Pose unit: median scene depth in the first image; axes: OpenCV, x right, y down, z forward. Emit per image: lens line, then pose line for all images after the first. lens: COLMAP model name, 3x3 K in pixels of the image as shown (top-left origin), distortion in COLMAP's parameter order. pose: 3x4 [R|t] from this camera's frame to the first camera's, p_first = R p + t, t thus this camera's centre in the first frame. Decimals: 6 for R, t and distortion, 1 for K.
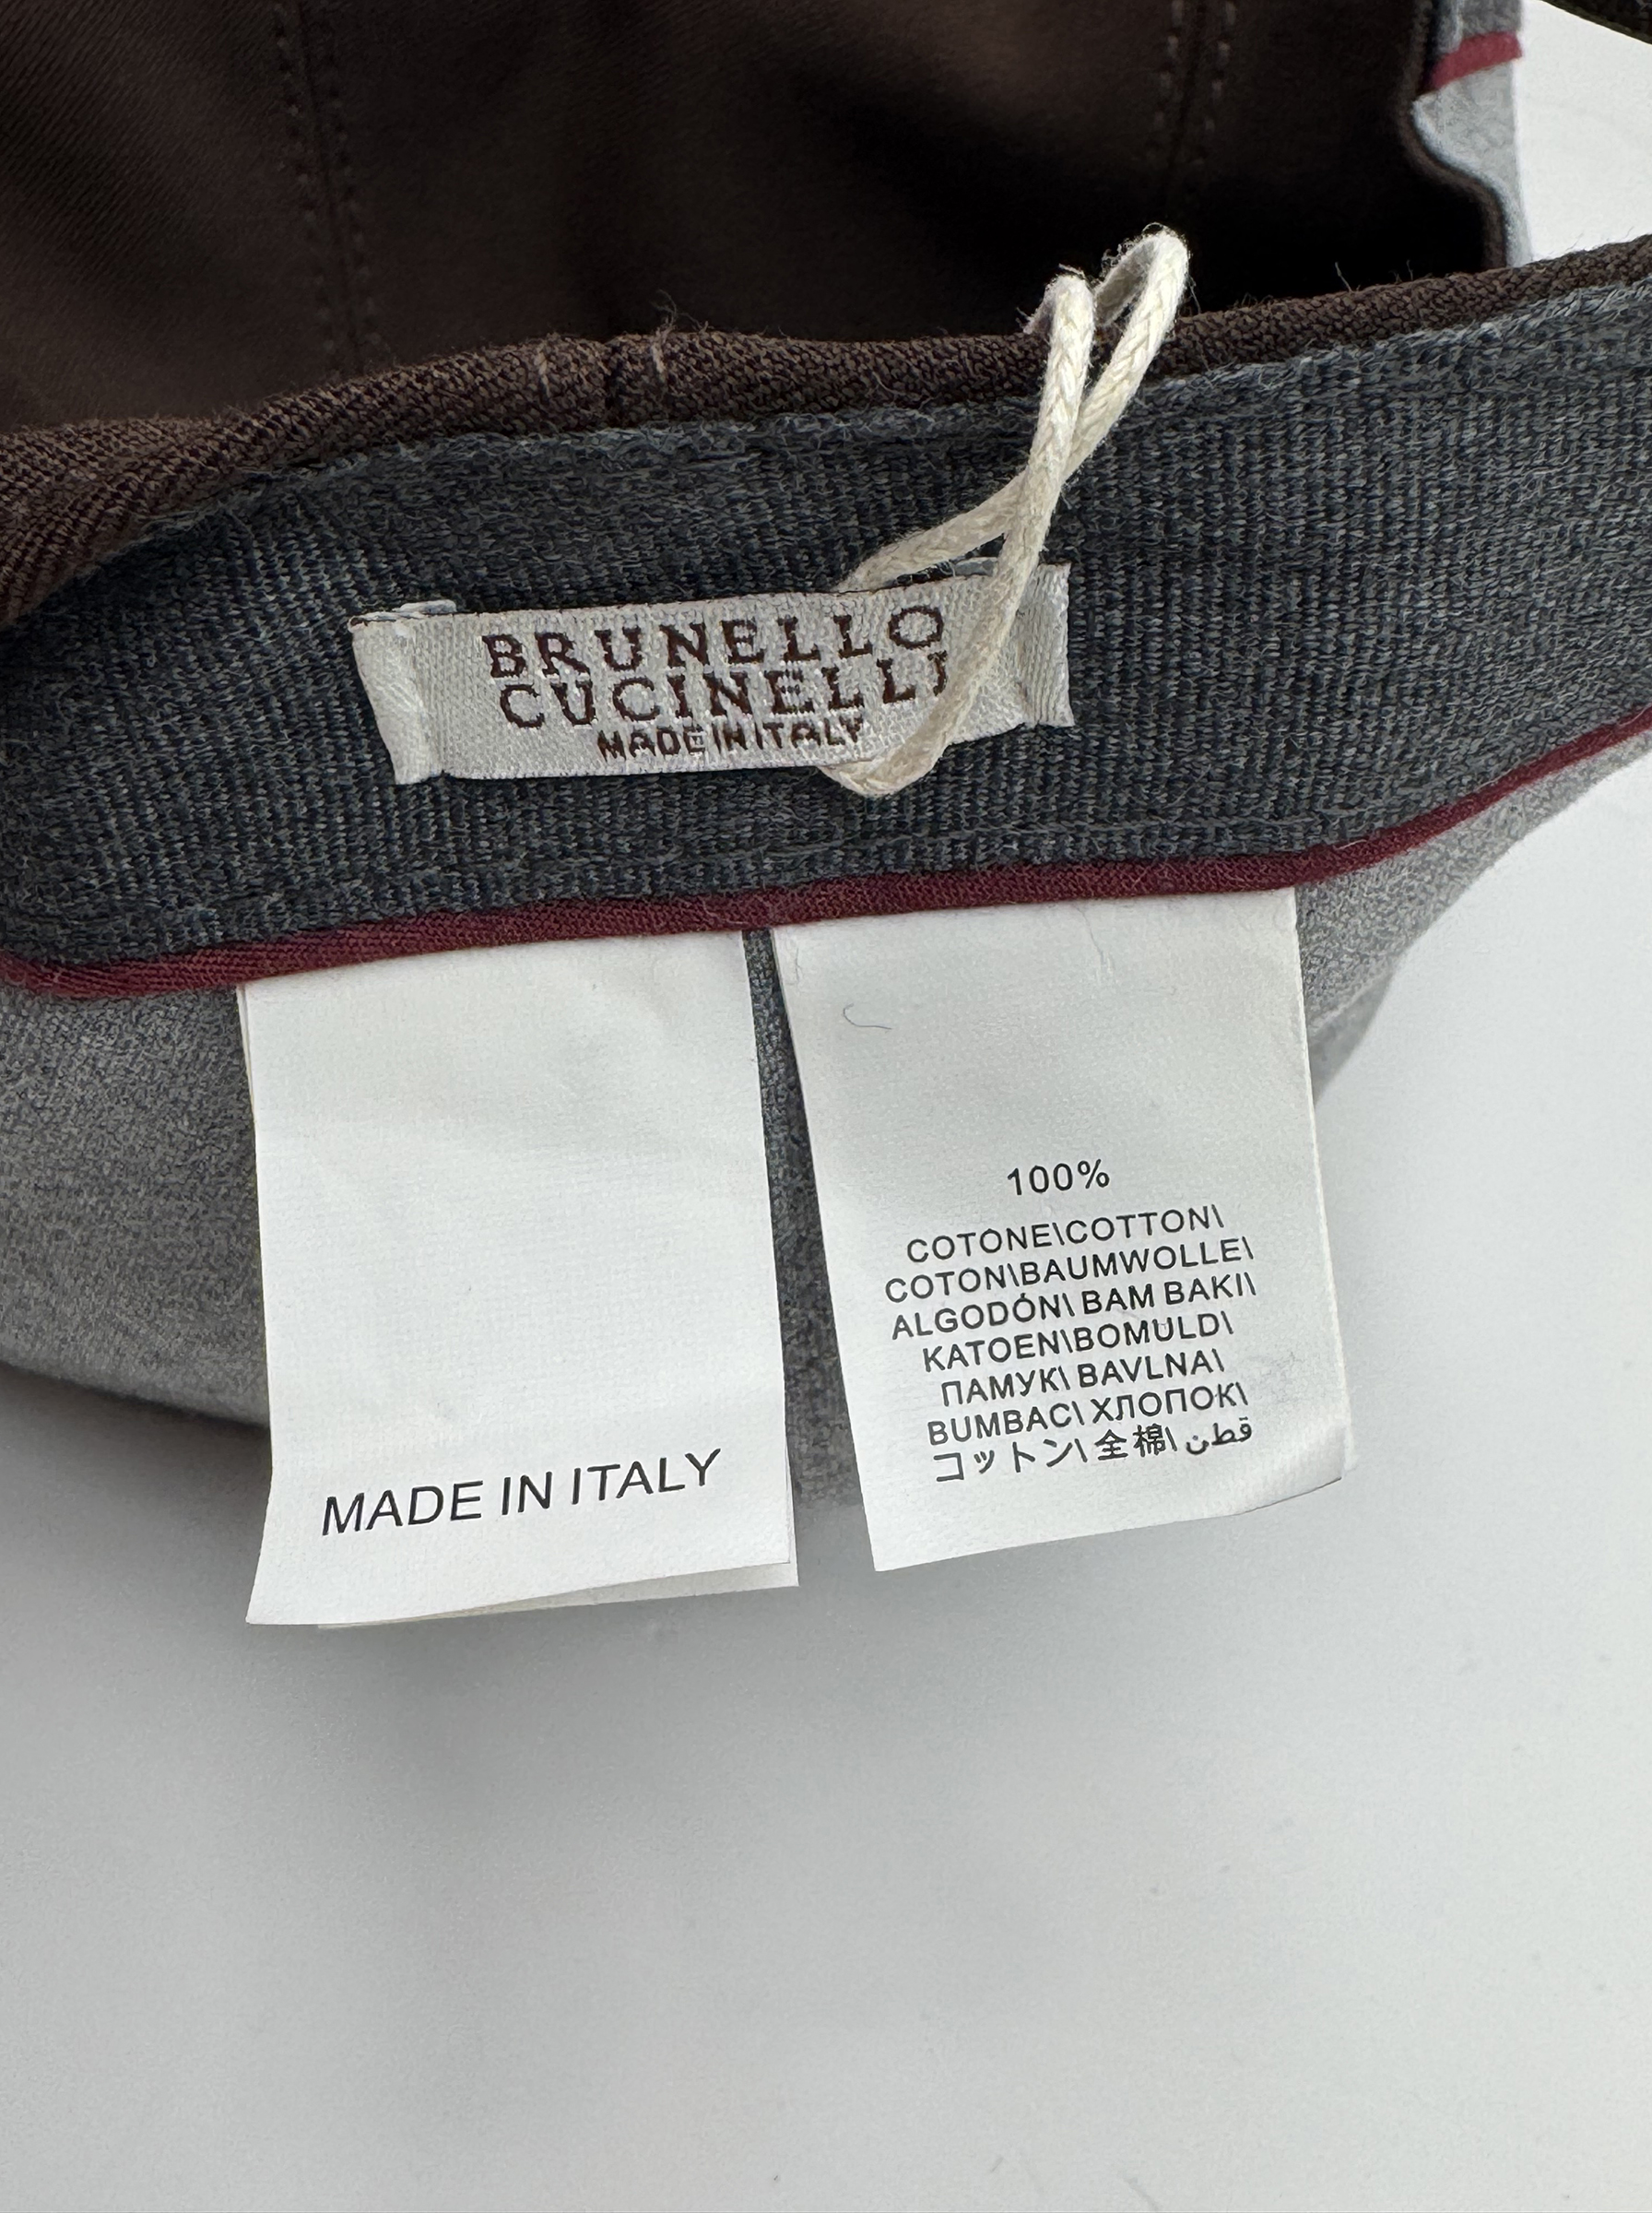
lens RADIAL K [[2439.7, 0, 820.5], [0, 2439.7, 1111.8], [0, 0, 1]] dist [-0.050306, 0.000000]
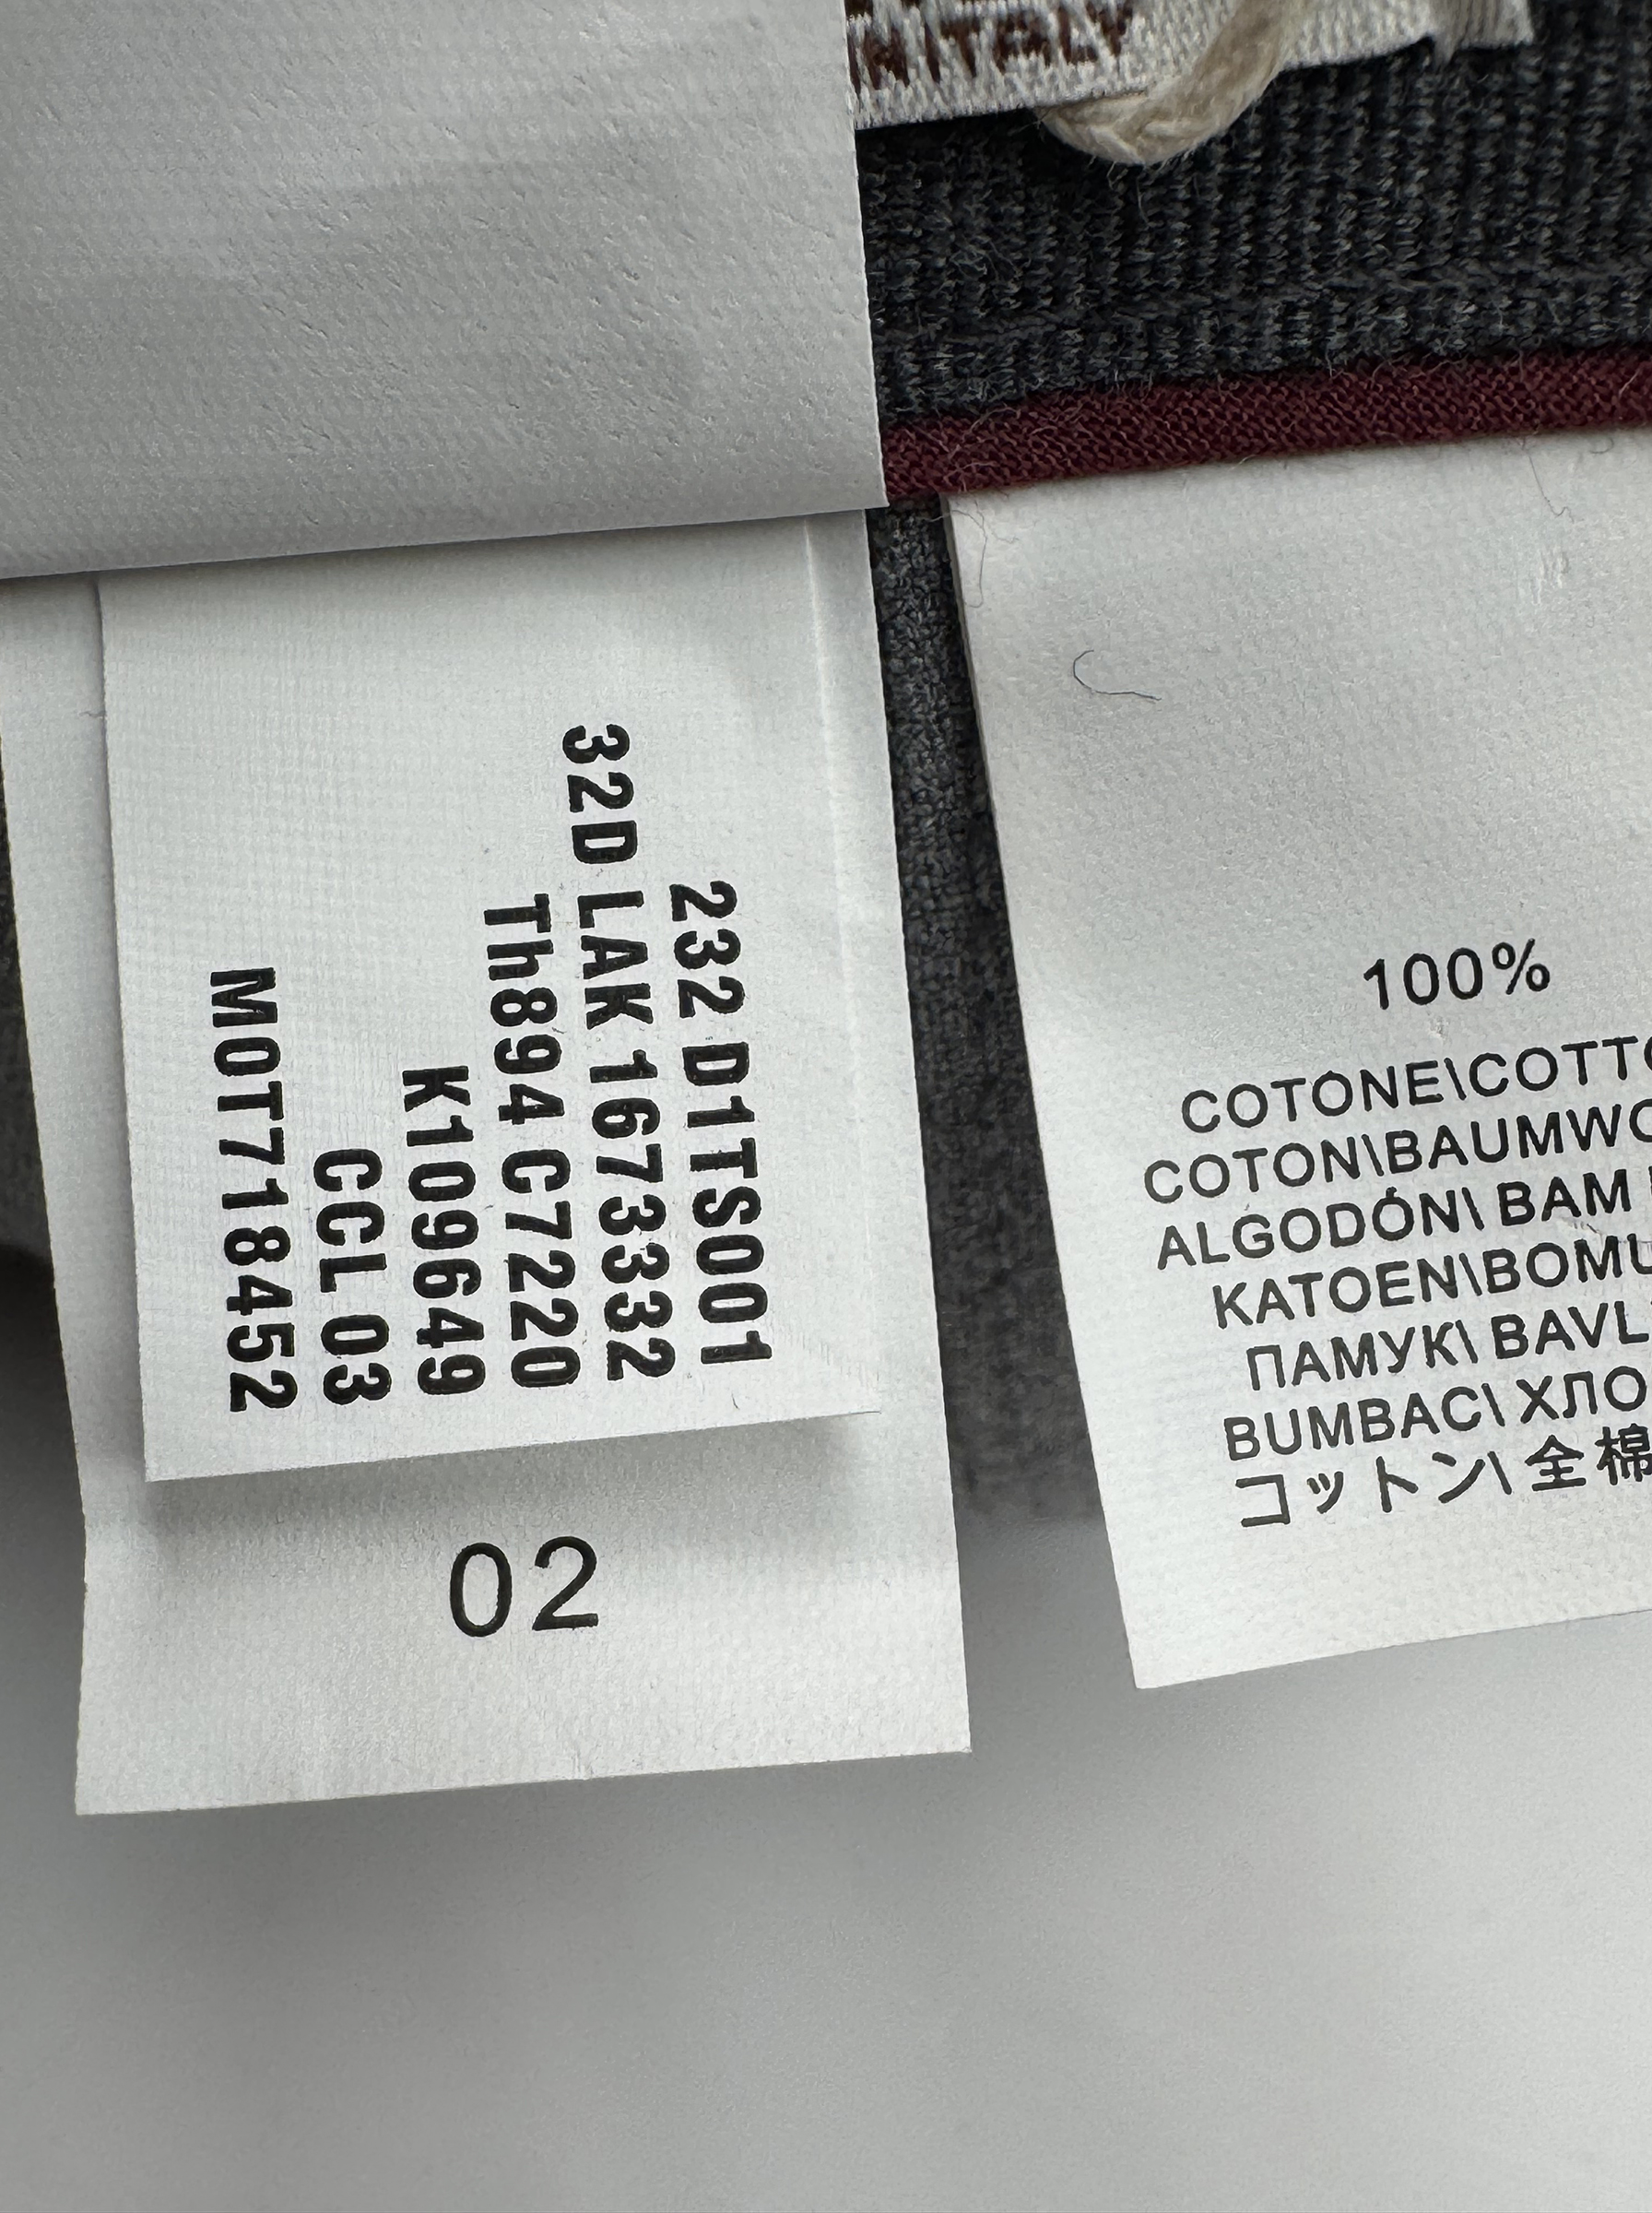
lens RADIAL K [[2439.7, 0, 834.9], [0, 2439.7, 1101.1], [0, 0, 1]] dist [-0.050306, 0.000000]
pose [[0.999418, 0.001896, -0.034061, -0.025119], [-0.004648, 0.996710, -0.080916, 0.100538], [0.033795, 0.081027, 0.996139, 0.442093]]
